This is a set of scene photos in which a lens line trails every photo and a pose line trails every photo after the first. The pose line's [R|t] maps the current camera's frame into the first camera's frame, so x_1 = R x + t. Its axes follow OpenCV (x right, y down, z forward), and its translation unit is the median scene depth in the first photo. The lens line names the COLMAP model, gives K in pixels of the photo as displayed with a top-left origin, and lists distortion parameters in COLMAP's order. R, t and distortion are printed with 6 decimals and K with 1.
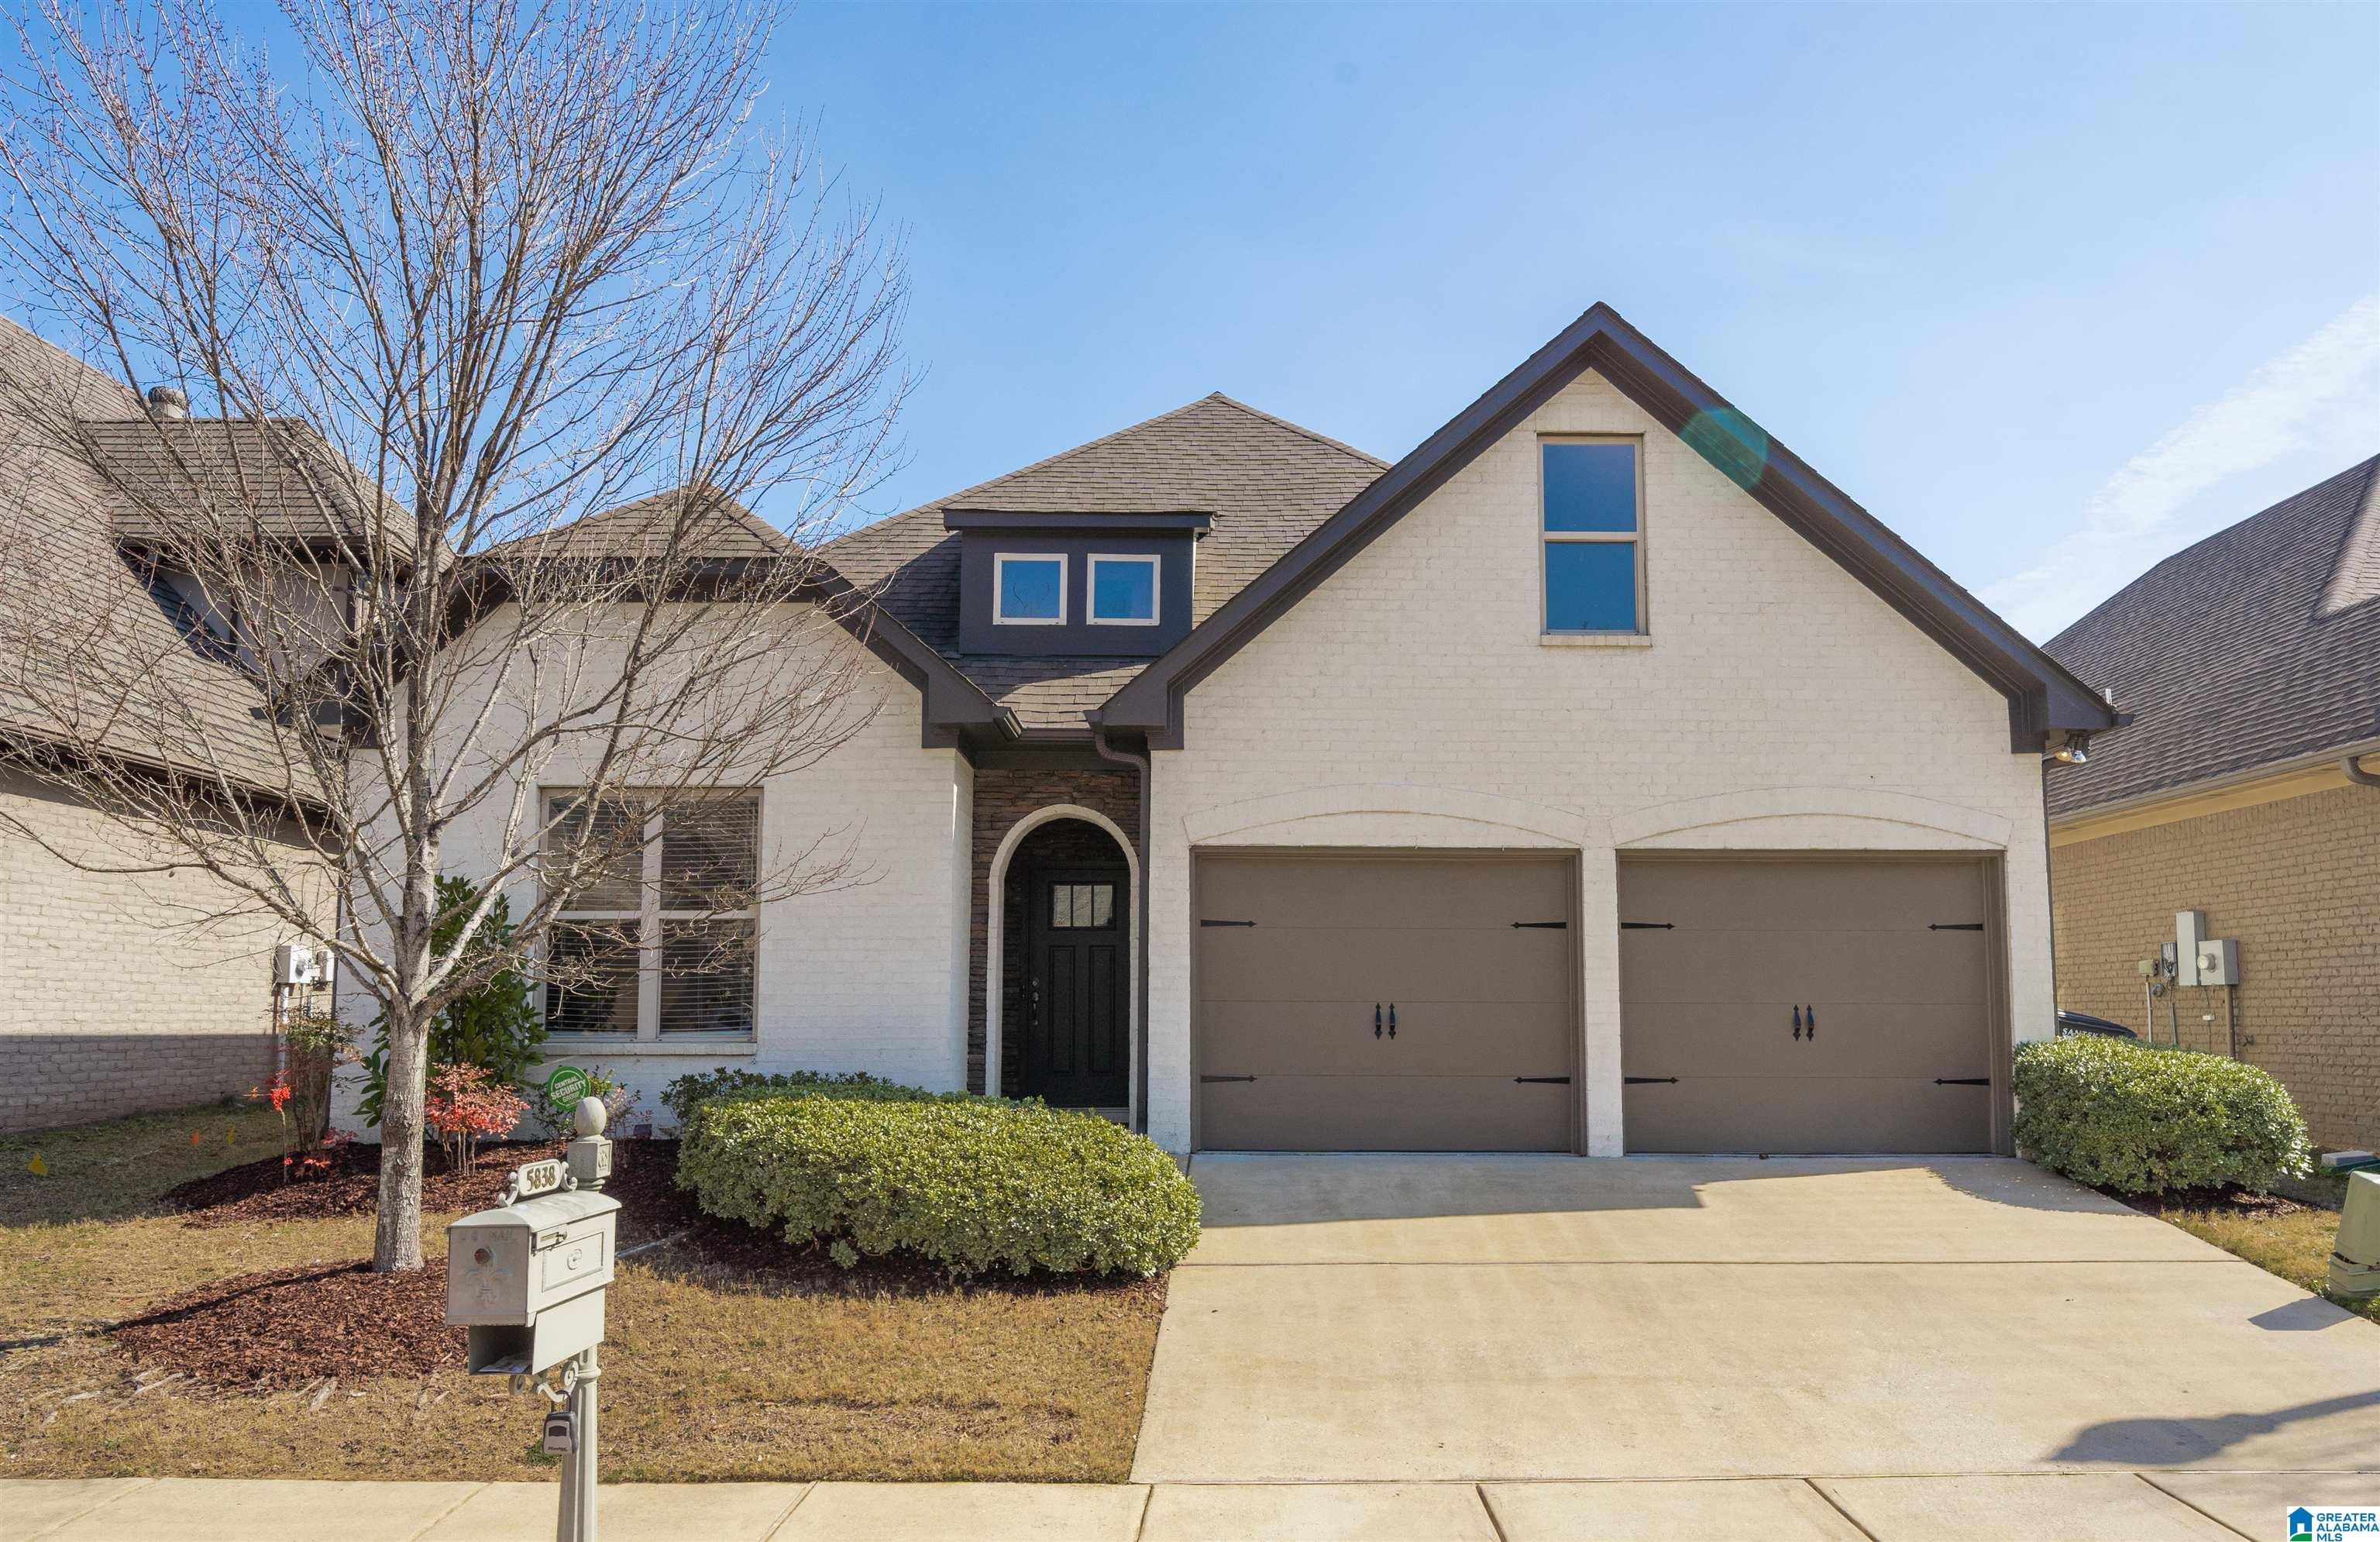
lens RADIAL K [[1622.4, 0, 1192.2], [0, 1622.4, 871.6], [0, 0, 1]] dist [0.000439, 0.002758]
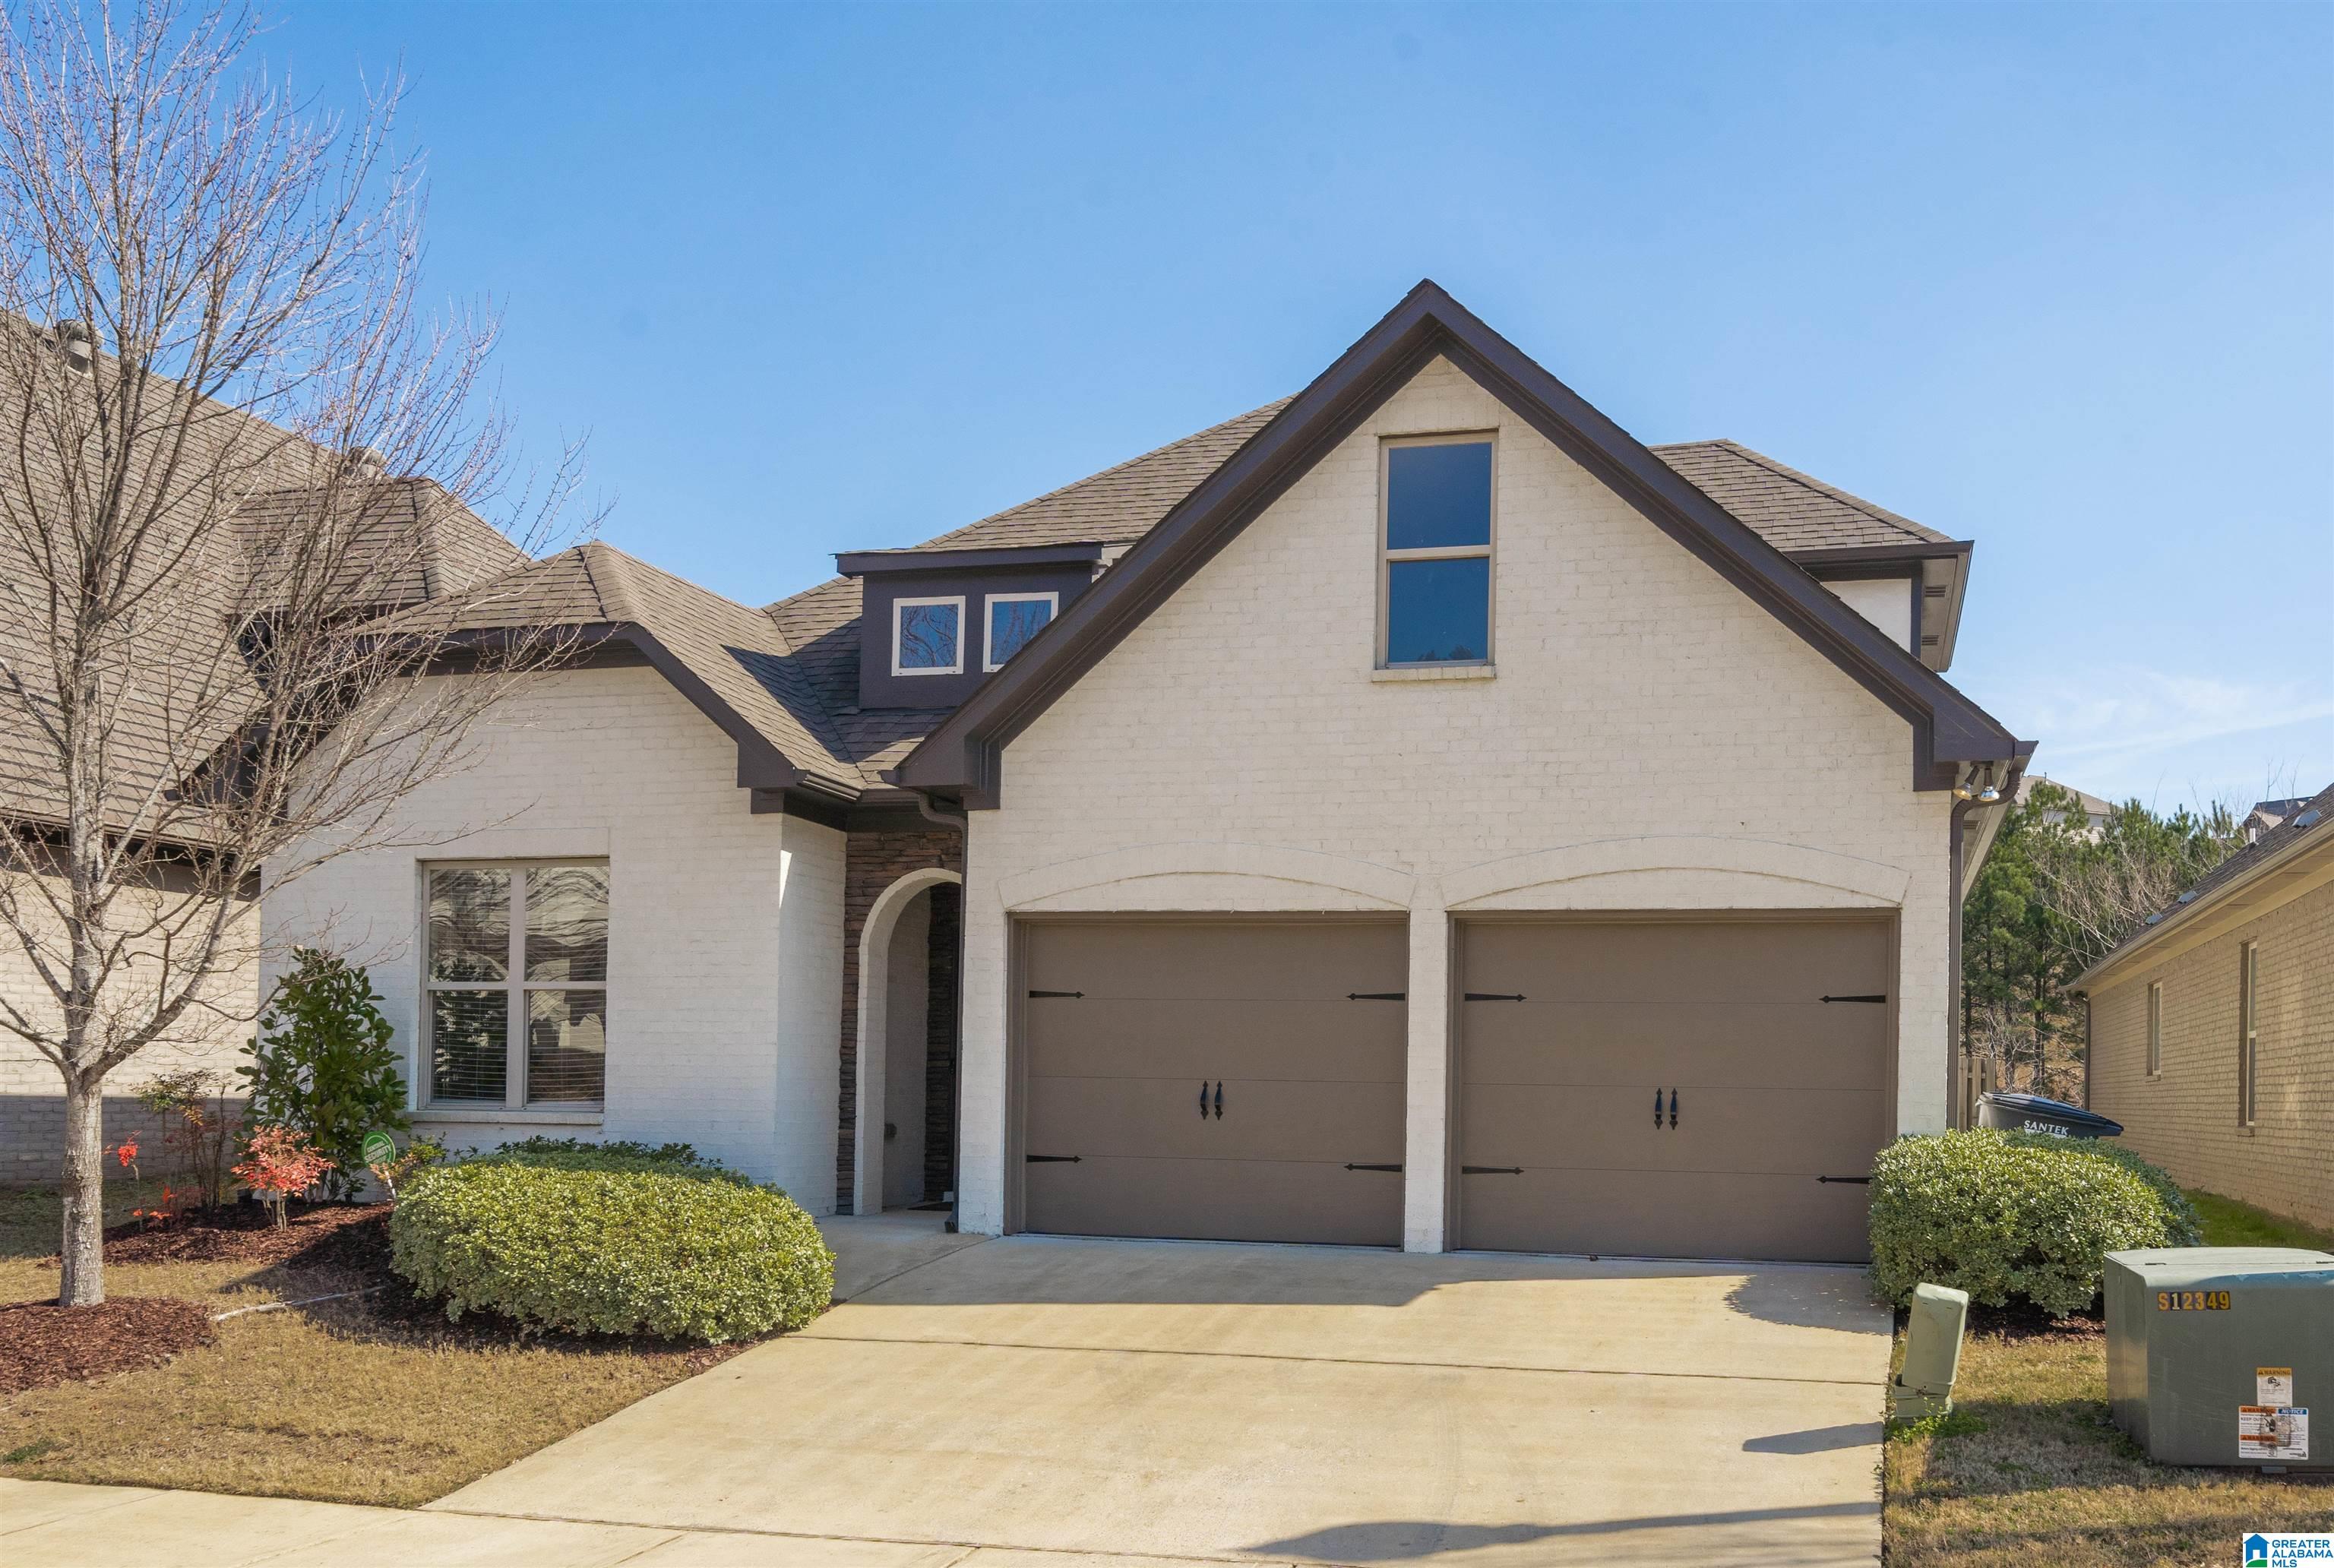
lens RADIAL K [[1951.5, 0, 1390.4], [0, 1951.5, 1084.1], [0, 0, 1]] dist [0.000439, -0.001929]
pose [[0.969813, 0.011614, -0.243573, 0.490008], [0.008481, 0.996655, 0.081289, -0.006524], [0.243702, -0.080901, 0.966470, -0.049324]]
